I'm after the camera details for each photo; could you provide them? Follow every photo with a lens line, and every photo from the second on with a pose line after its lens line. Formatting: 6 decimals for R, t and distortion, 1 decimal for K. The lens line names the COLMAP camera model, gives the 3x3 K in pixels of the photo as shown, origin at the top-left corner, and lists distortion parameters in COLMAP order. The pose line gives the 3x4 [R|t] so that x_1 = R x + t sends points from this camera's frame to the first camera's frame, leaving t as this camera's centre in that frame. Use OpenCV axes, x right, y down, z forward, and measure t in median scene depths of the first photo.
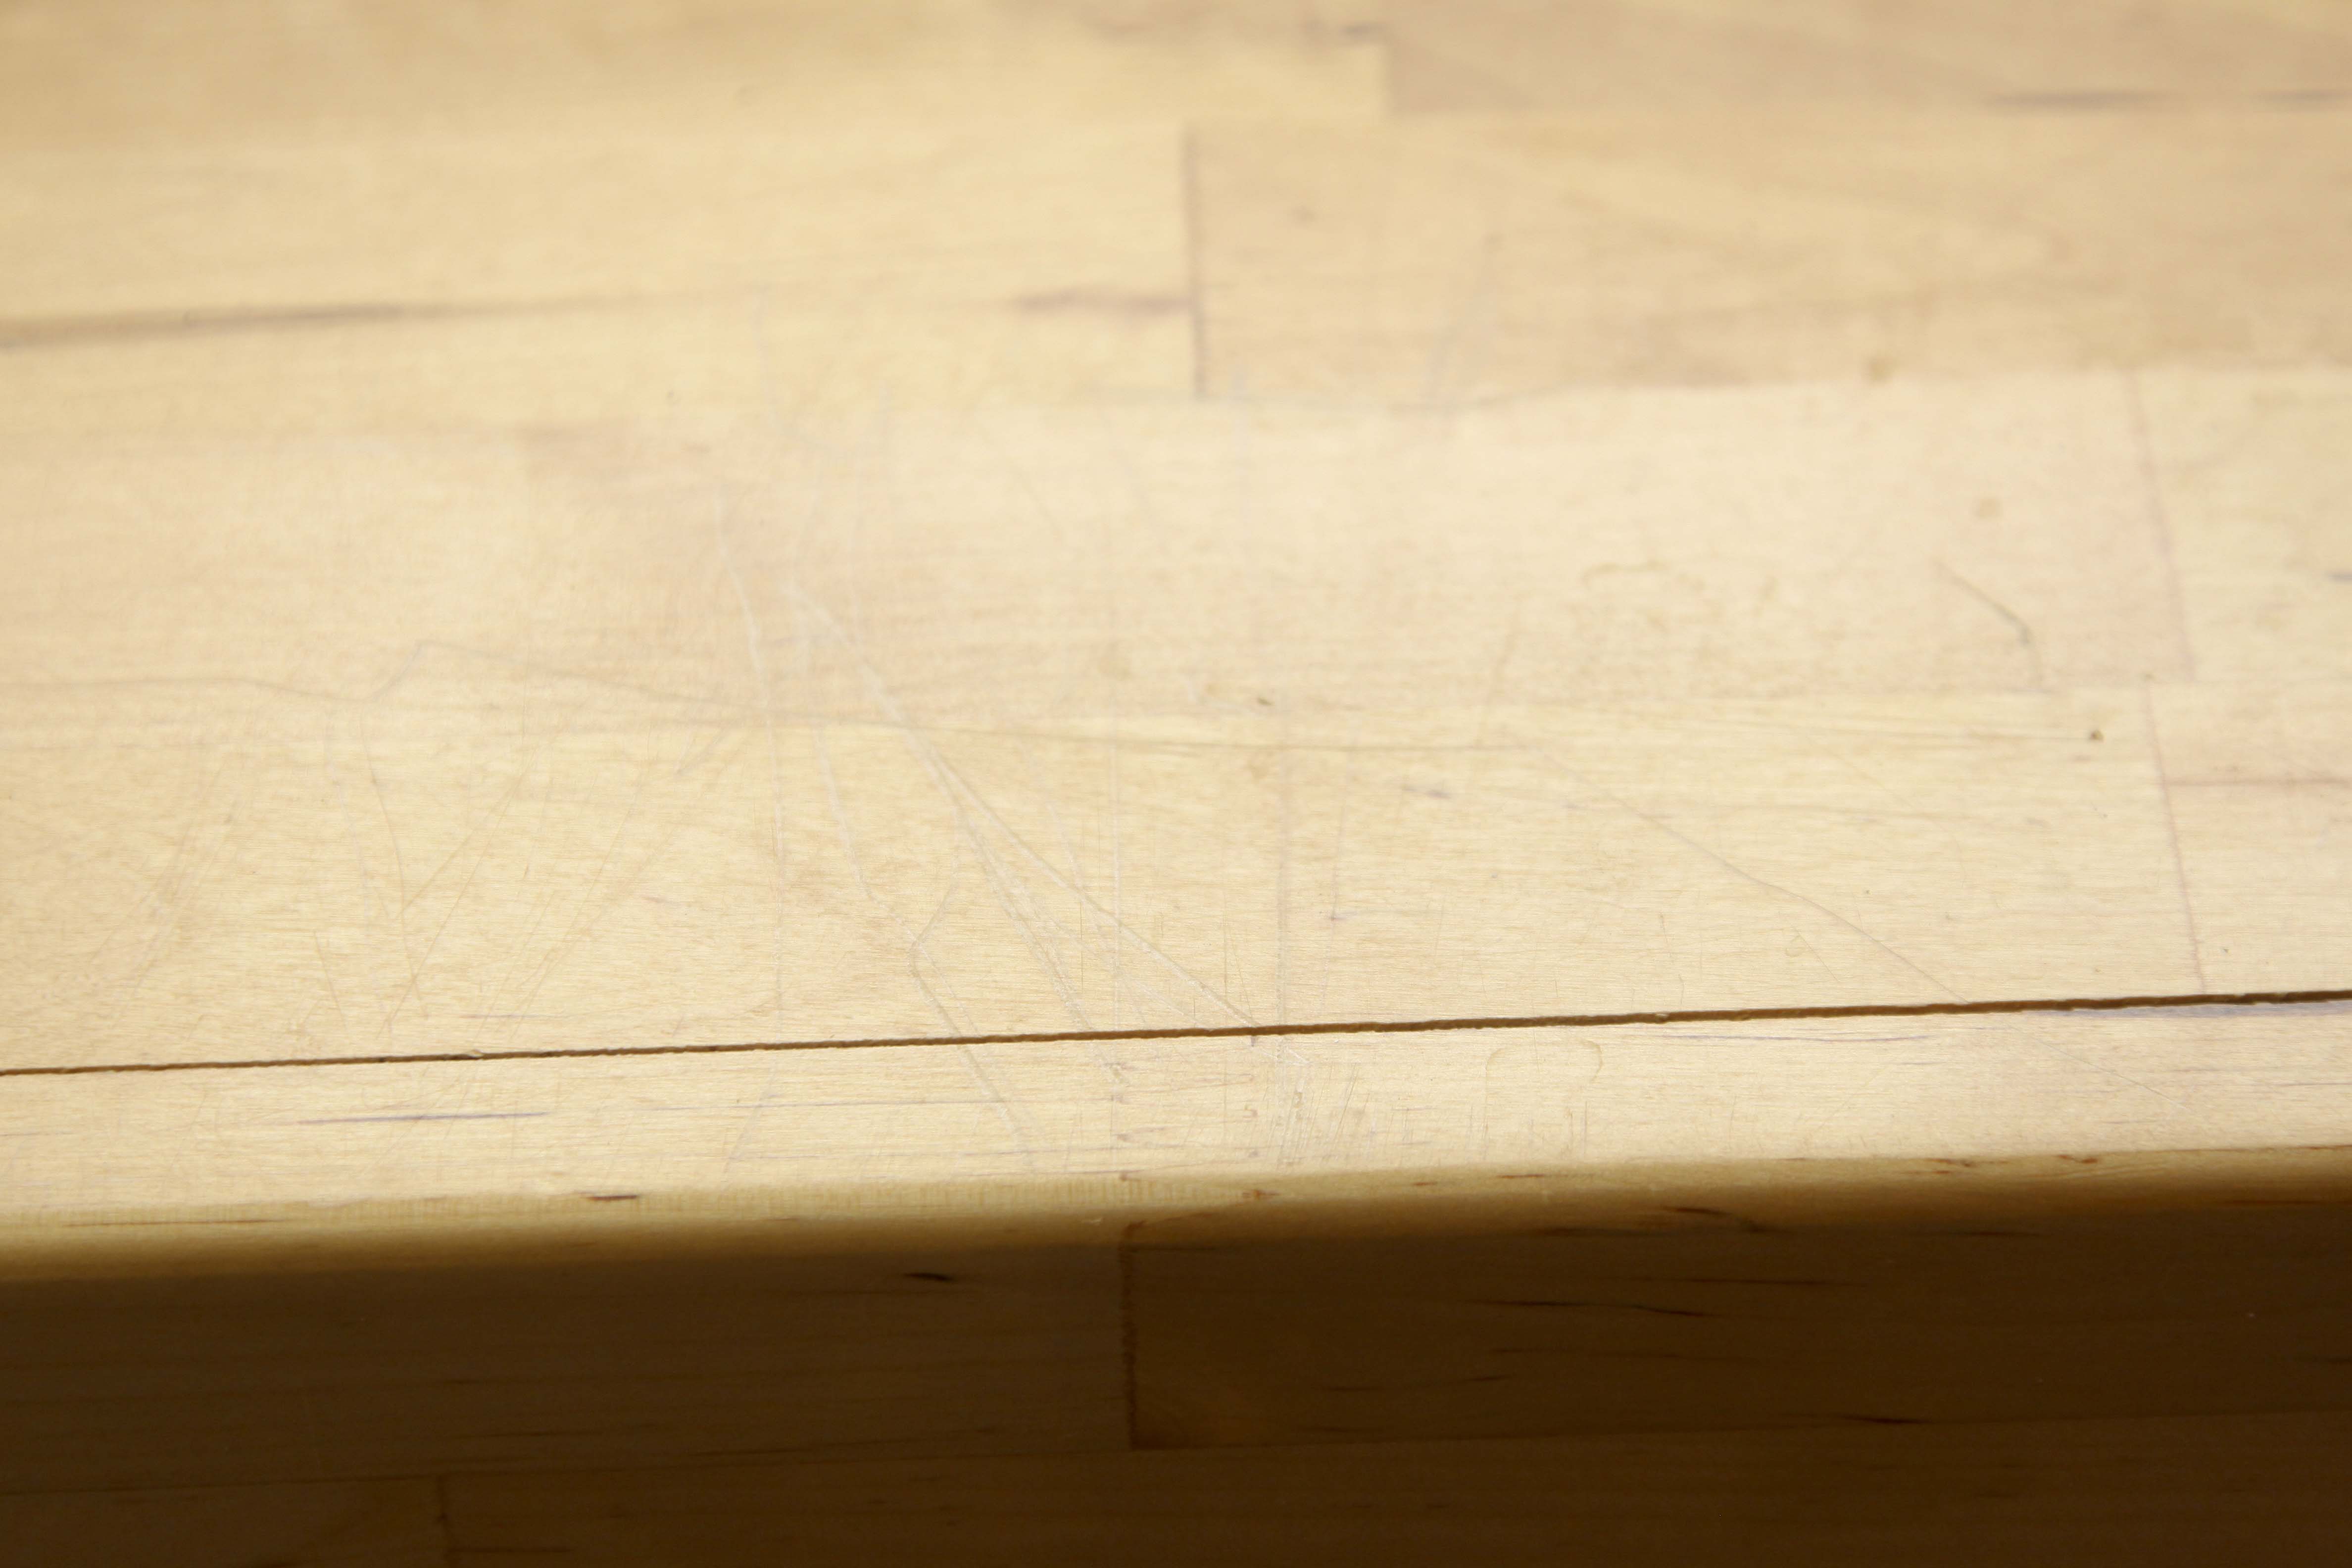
lens RADIAL K [[6216.9, 0, 1188.3], [0, 6216.9, 777.6], [0, 0, 1]] dist [0.134859, 0.000000]
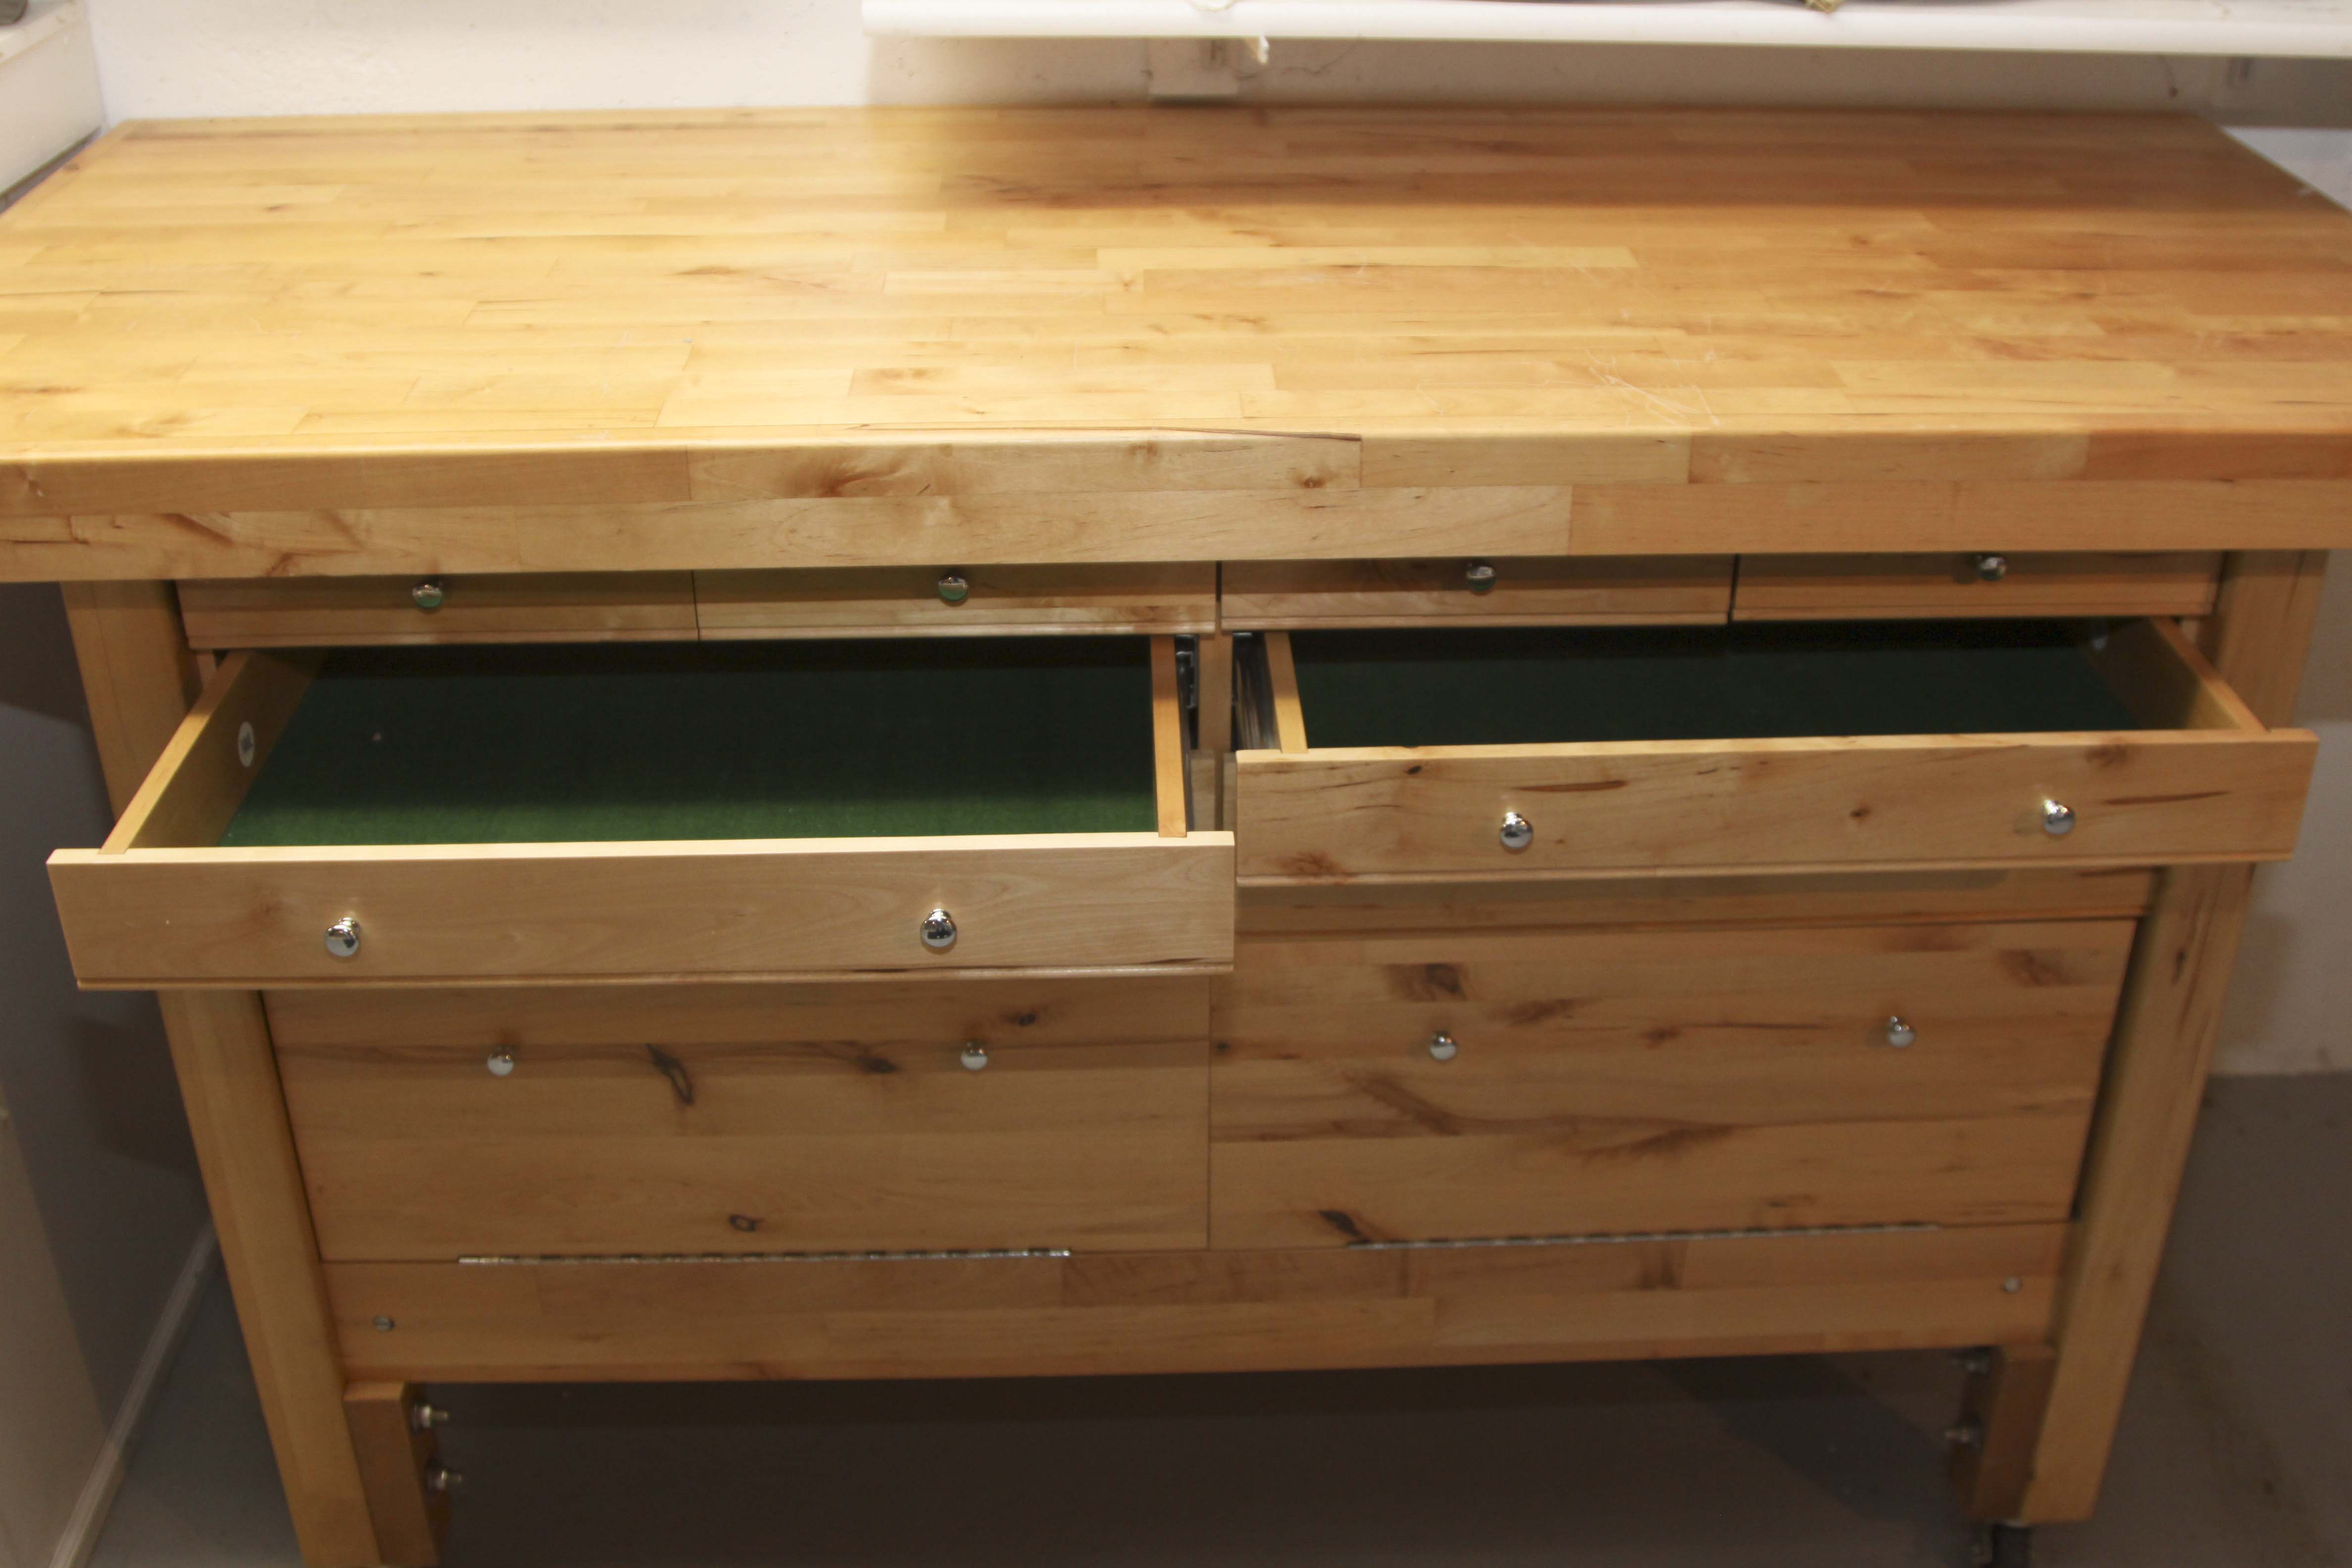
lens RADIAL K [[2464.8, 0, 1212.1], [0, 2464.8, 782.8], [0, 0, 1]] dist [-0.112890, 0.000000]
pose [[0.999526, 0.011537, 0.028548, -0.534084], [-0.003503, 0.963740, -0.266821, 1.021280], [-0.030591, 0.266594, 0.963323, -1.179695]]
